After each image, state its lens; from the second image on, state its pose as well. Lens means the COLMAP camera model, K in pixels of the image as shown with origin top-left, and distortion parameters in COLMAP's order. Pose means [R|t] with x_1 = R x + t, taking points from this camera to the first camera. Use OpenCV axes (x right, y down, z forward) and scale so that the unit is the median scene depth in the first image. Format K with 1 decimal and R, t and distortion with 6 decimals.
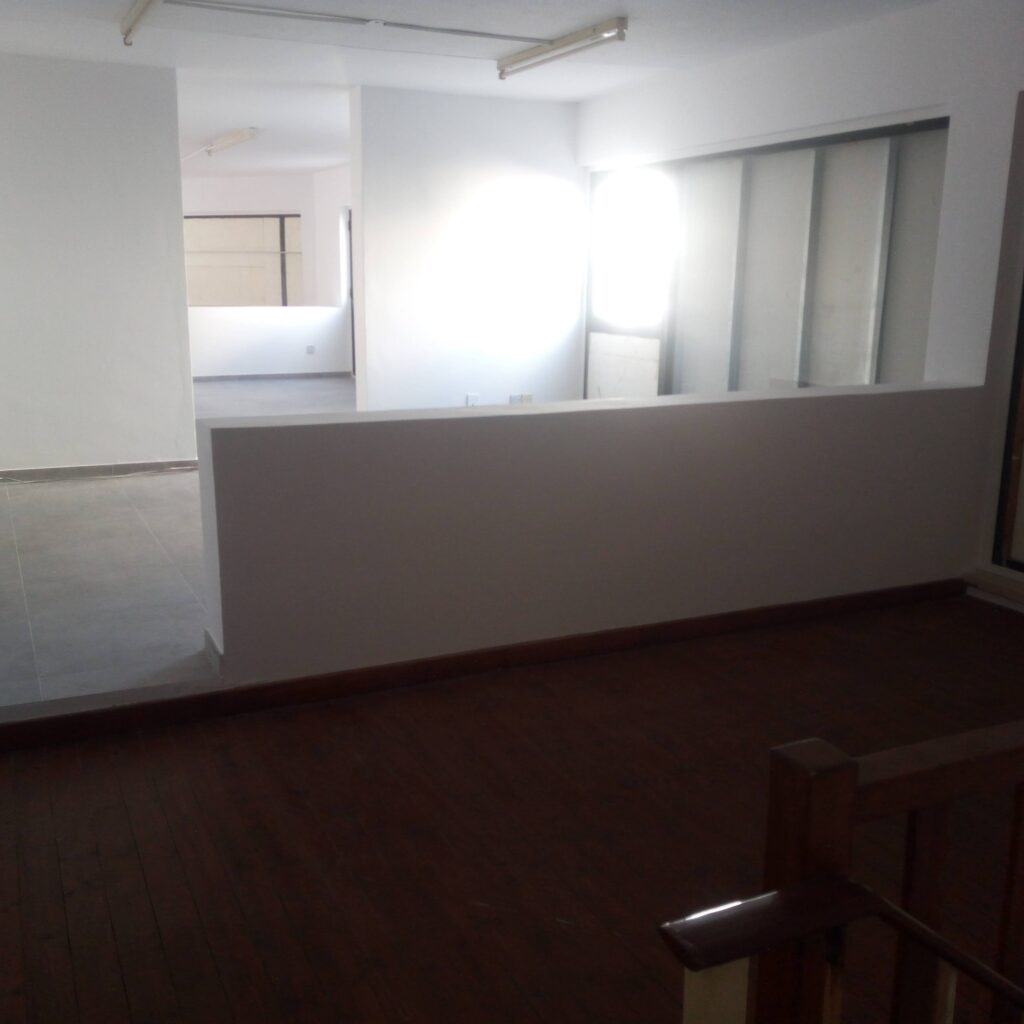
lens RADIAL K [[1049.9, 0, 512.0], [0, 1049.9, 512.0], [0, 0, 1]] dist [0.011843, -0.008248]
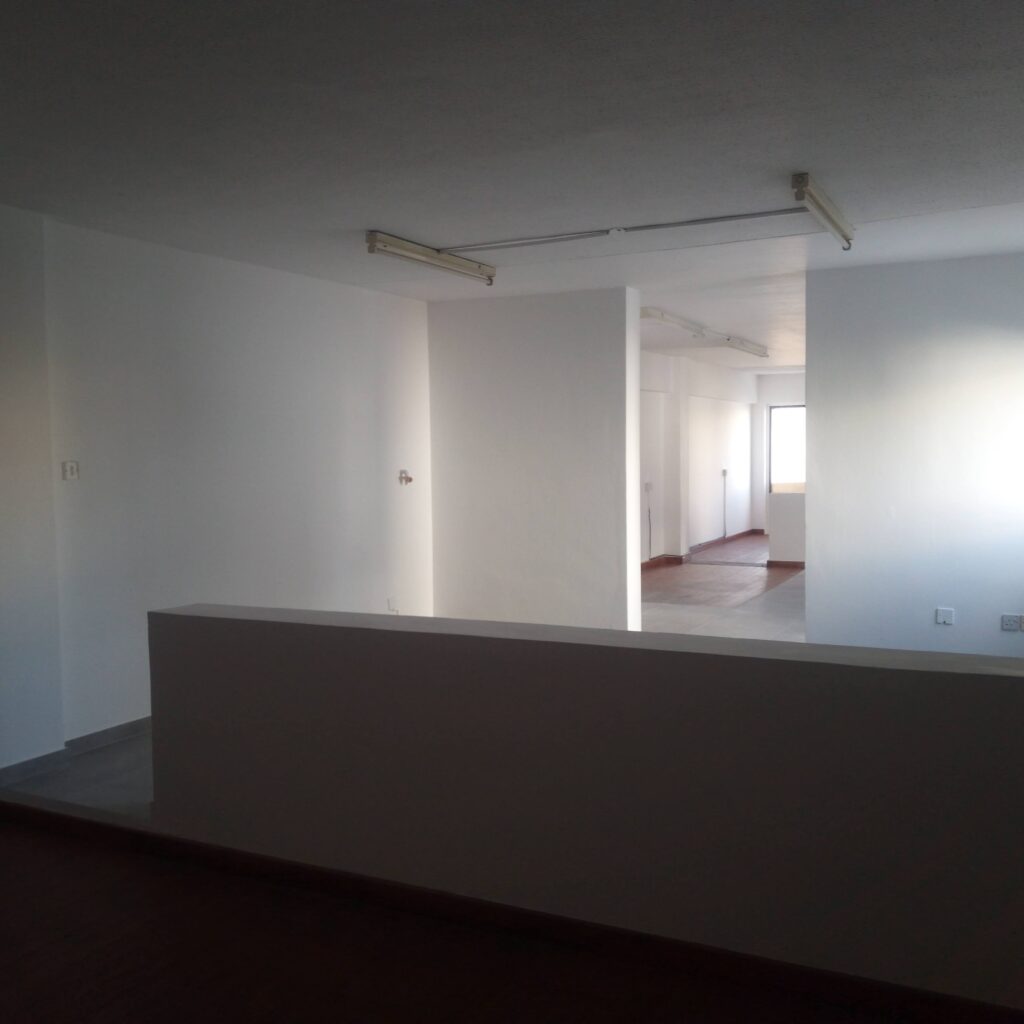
lens RADIAL K [[1049.9, 0, 512.0], [0, 1049.9, 512.0], [0, 0, 1]] dist [0.011843, -0.008248]
pose [[0.626827, 0.026739, -0.778700, 0.524091], [-0.153093, 0.984156, -0.089441, -0.083365], [0.763970, 0.175278, 0.620989, 0.303464]]
